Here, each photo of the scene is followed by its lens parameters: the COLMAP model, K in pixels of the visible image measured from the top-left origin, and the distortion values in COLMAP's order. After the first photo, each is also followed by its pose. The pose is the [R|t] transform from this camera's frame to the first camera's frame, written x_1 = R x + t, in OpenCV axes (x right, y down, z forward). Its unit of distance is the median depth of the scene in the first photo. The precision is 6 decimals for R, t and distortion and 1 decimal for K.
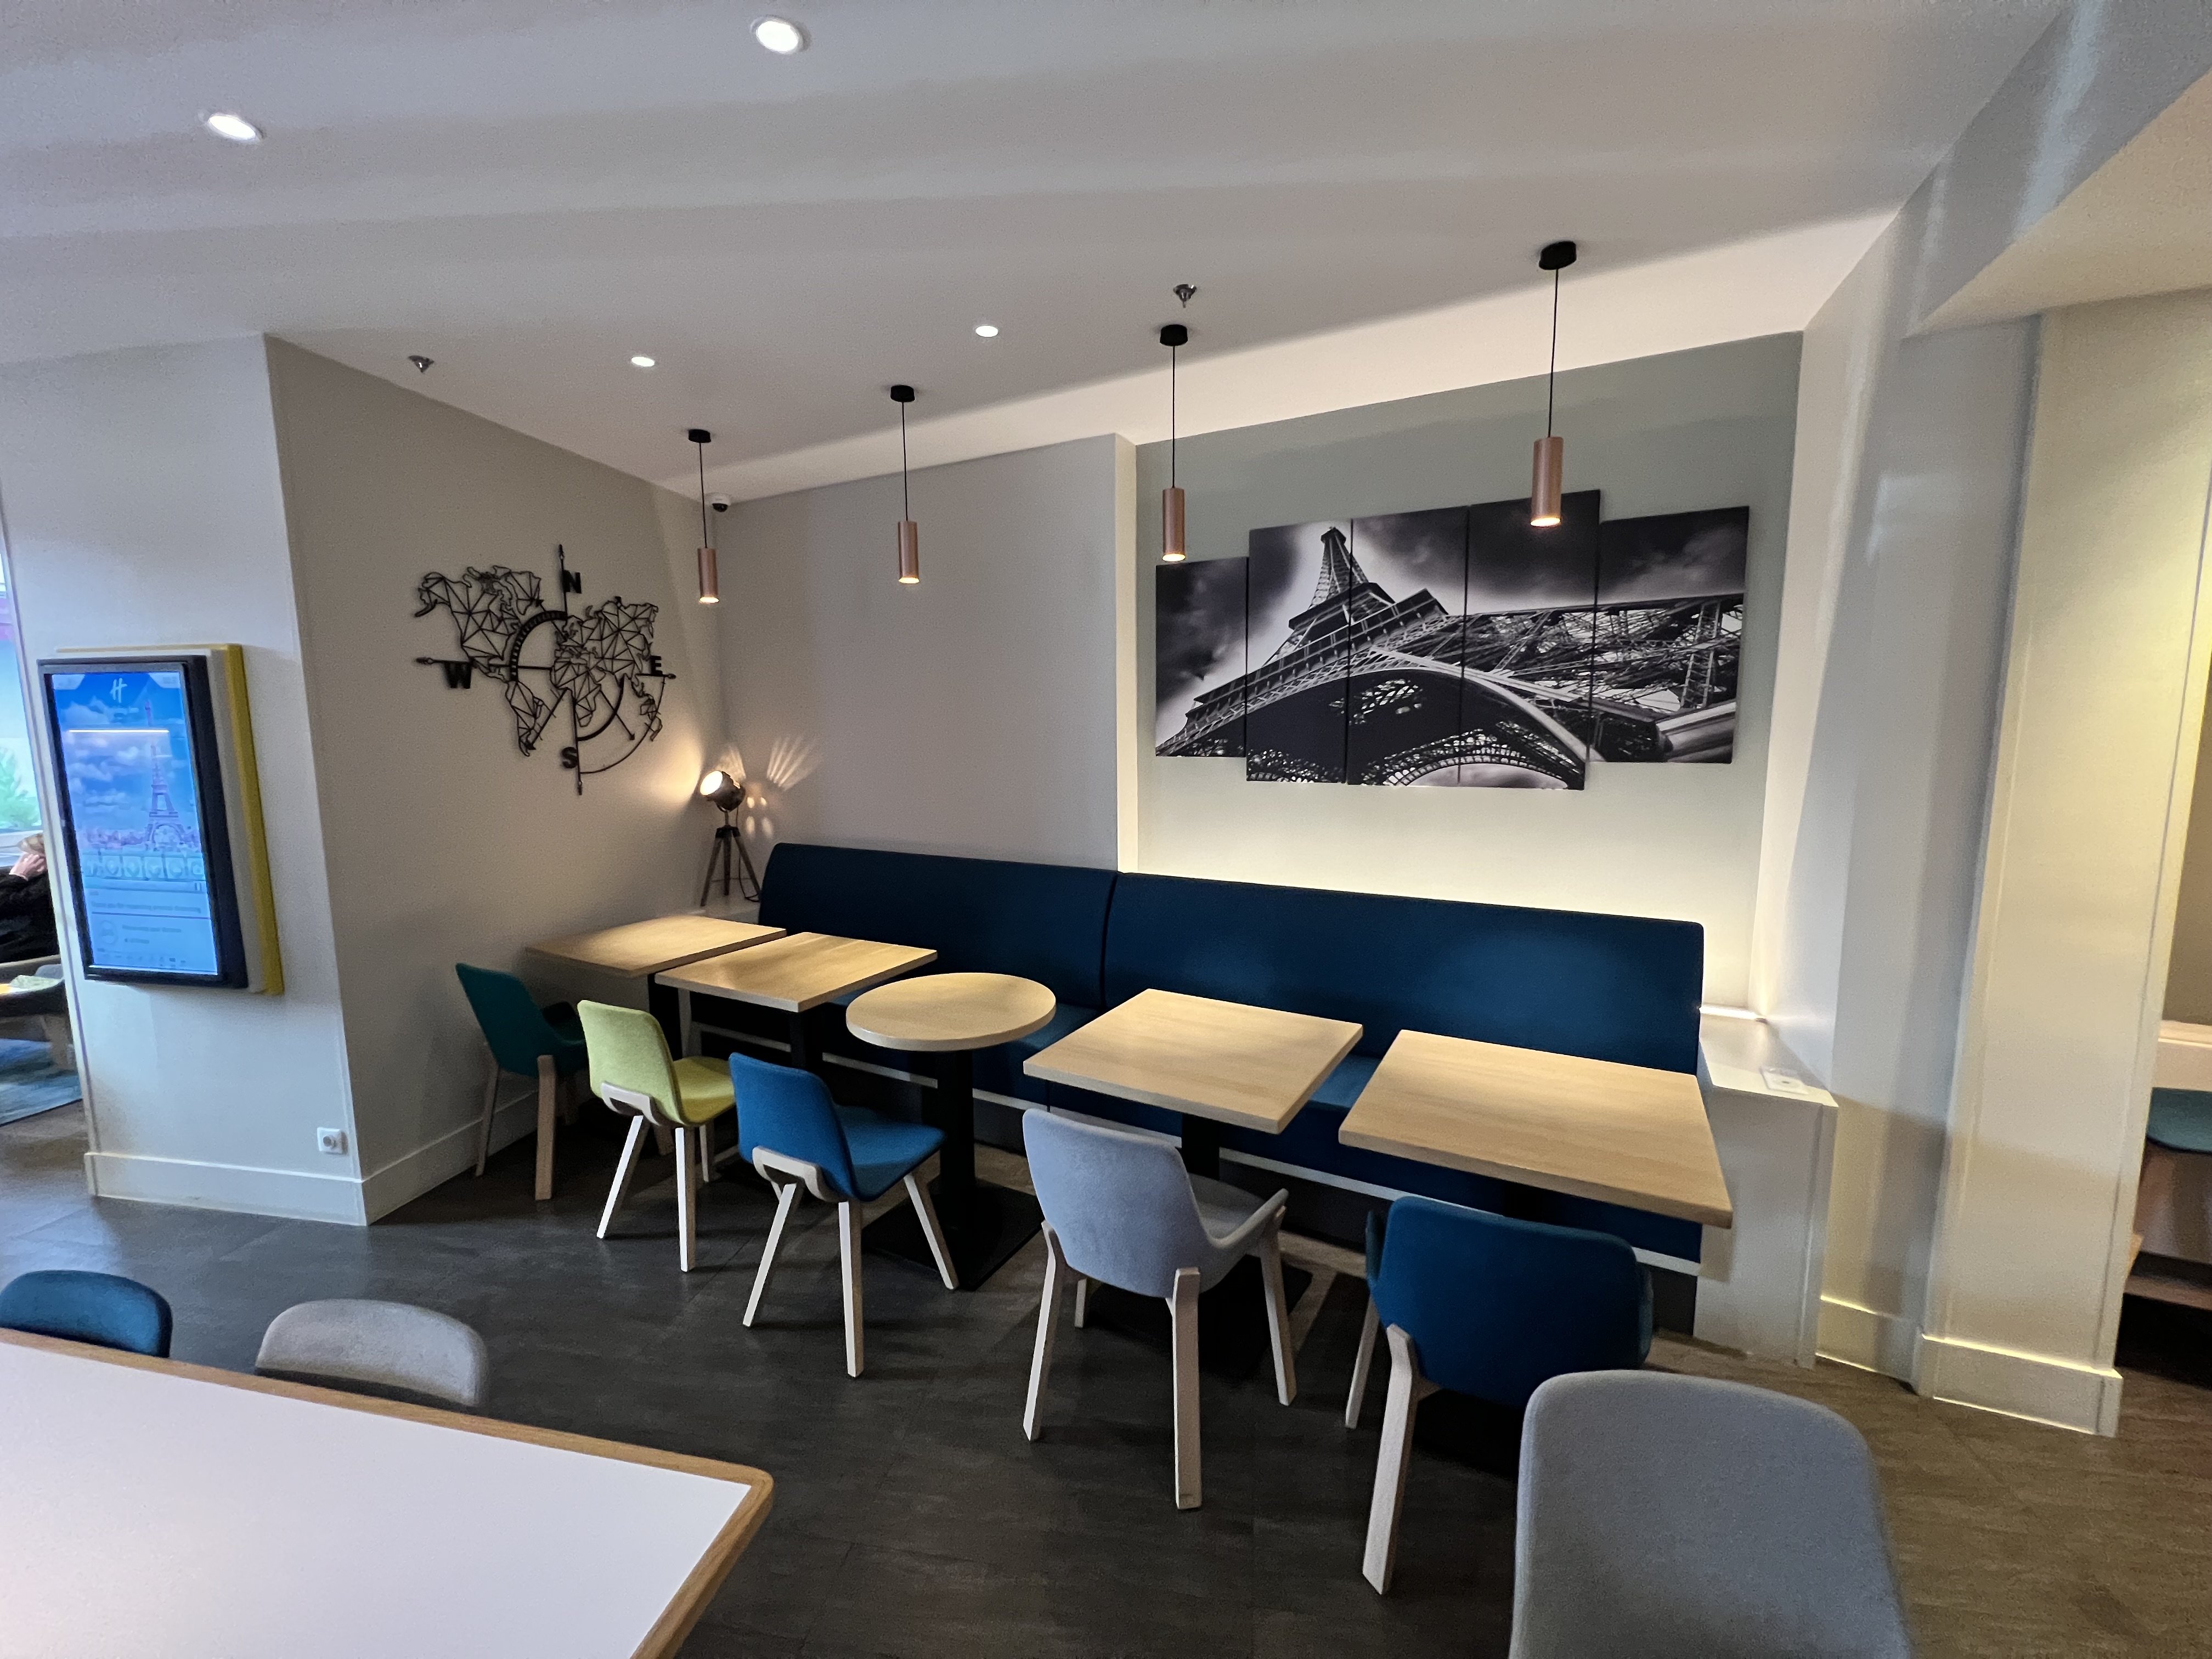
lens RADIAL K [[889.3, 0, 1102.9], [0, 889.3, 827.6], [0, 0, 1]] dist [-0.000036, 0.000085]
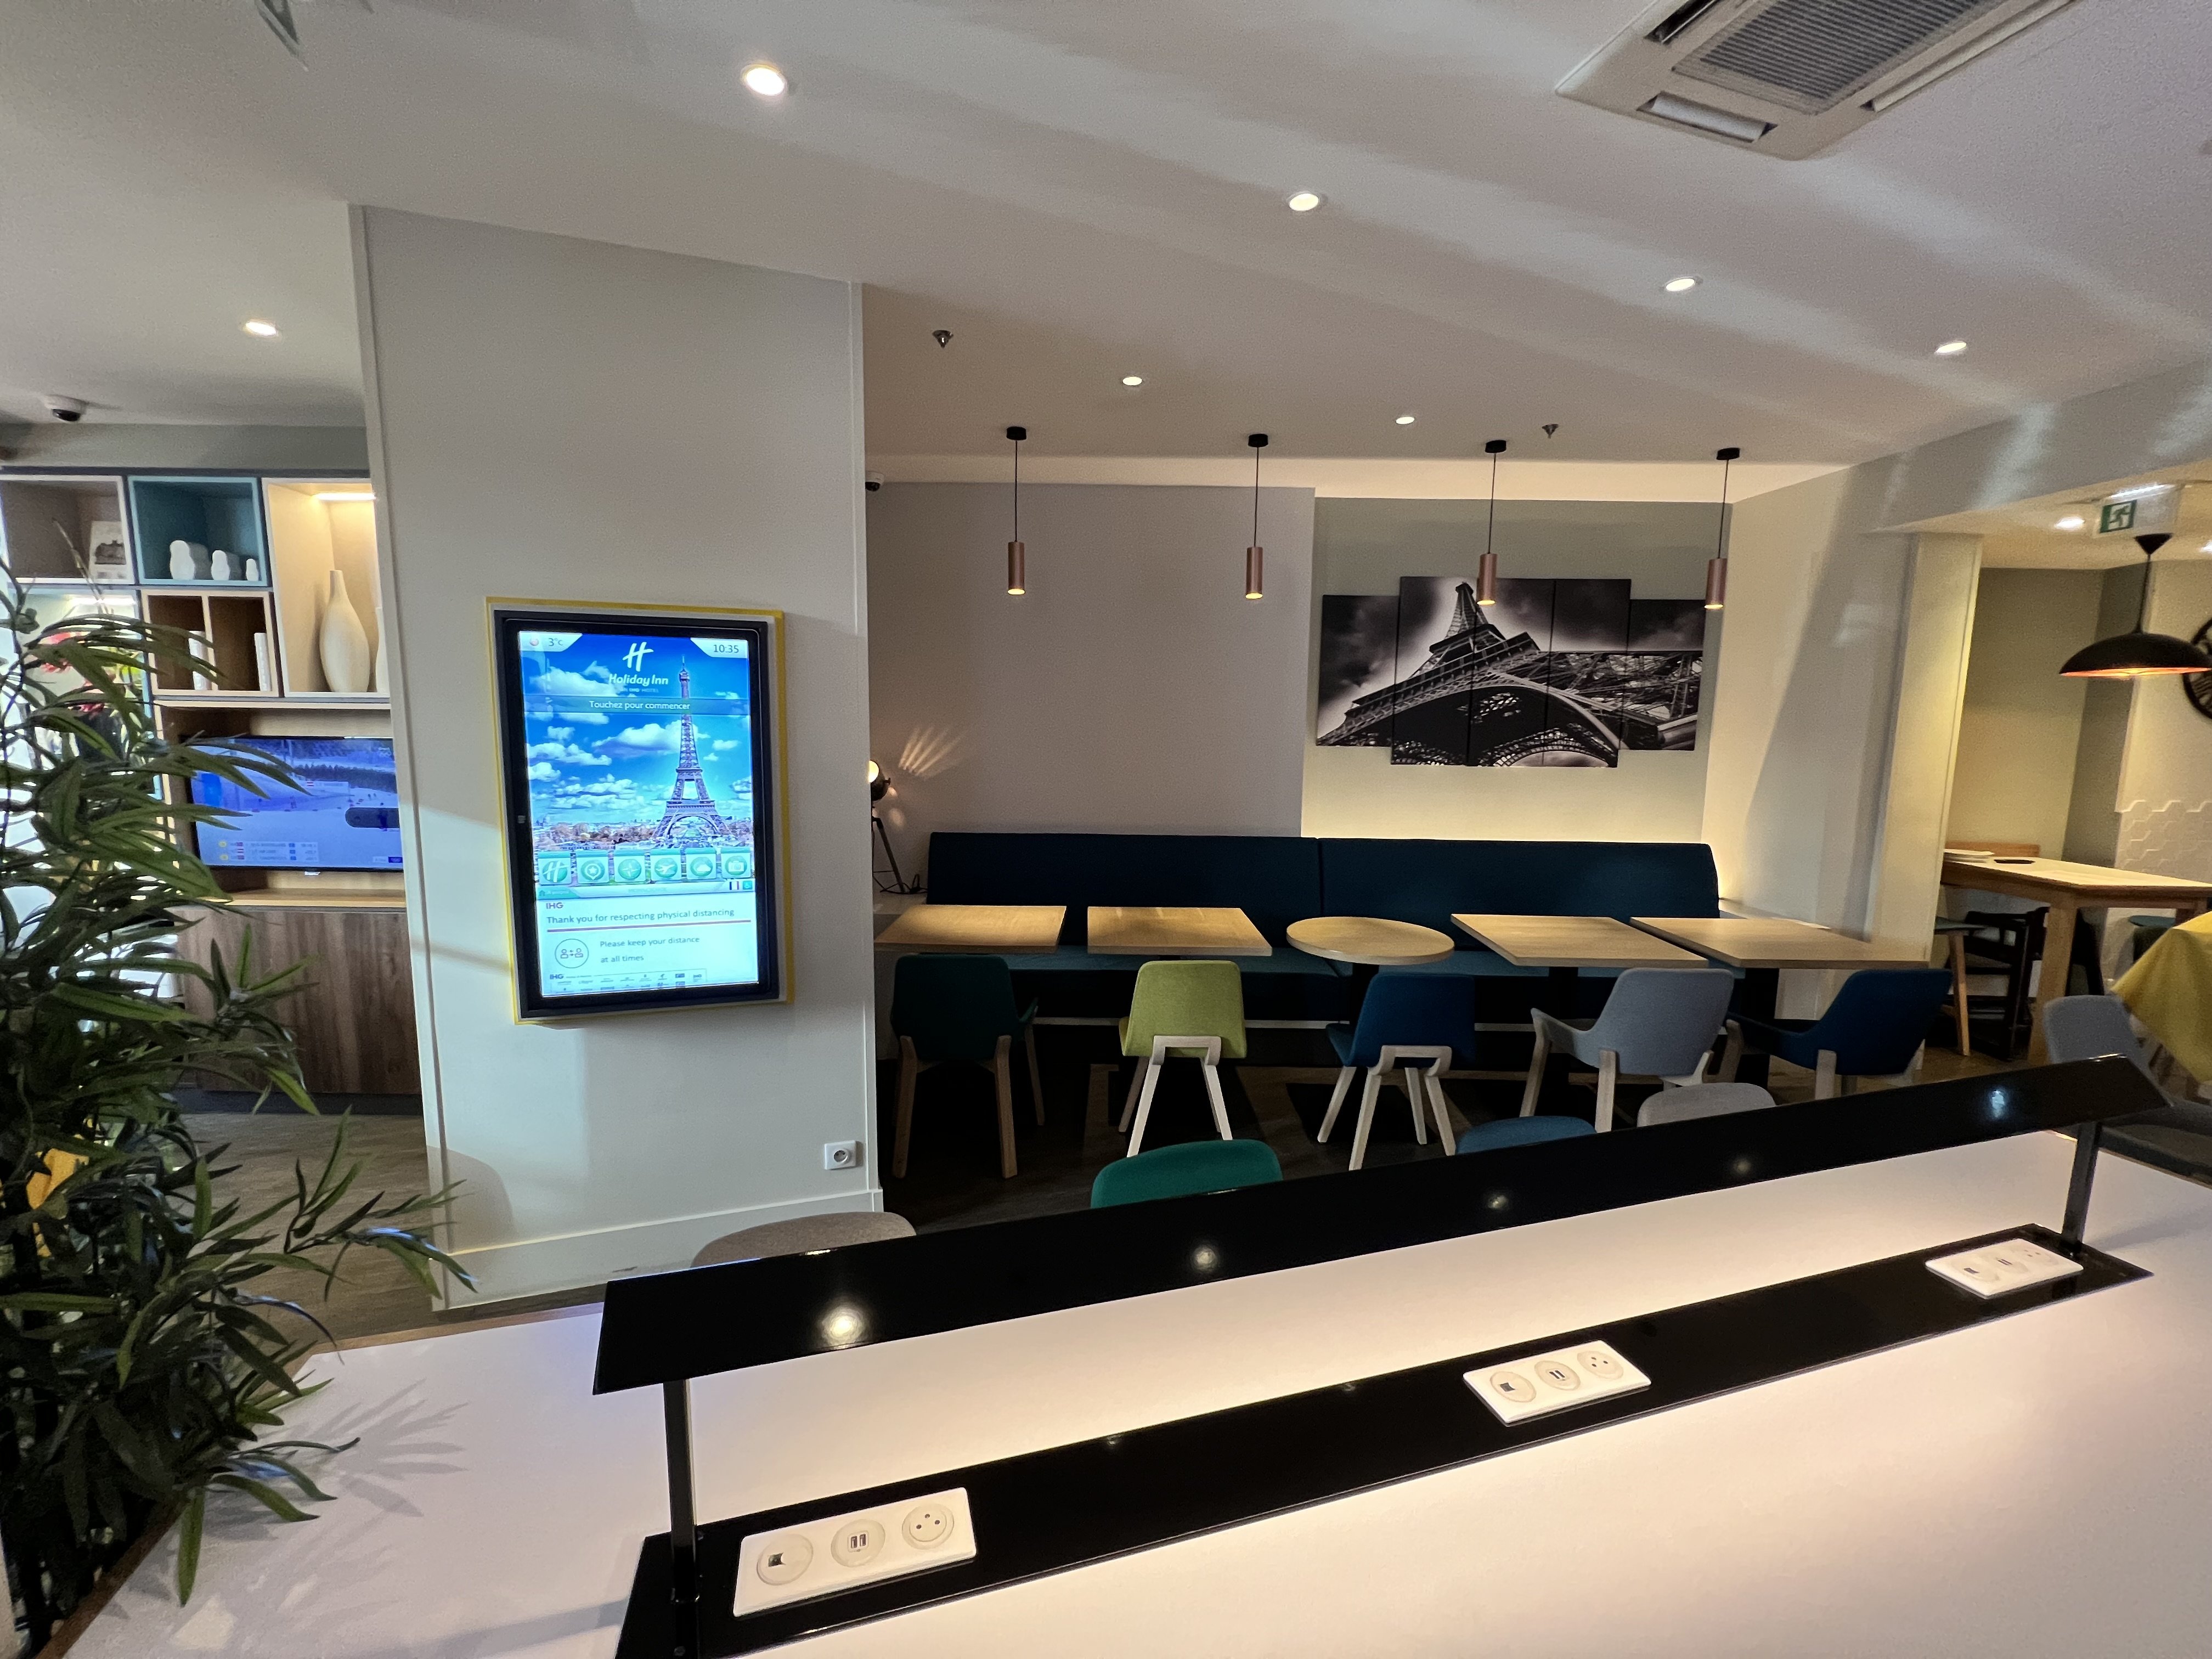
lens RADIAL K [[889.3, 0, 1102.9], [0, 889.3, 827.6], [0, 0, 1]] dist [-0.000036, 0.000085]
pose [[0.875629, -0.038676, 0.481434, -0.974523], [0.037944, 0.999216, 0.011259, 0.011592], [-0.481492, 0.008409, 0.876410, 0.052676]]
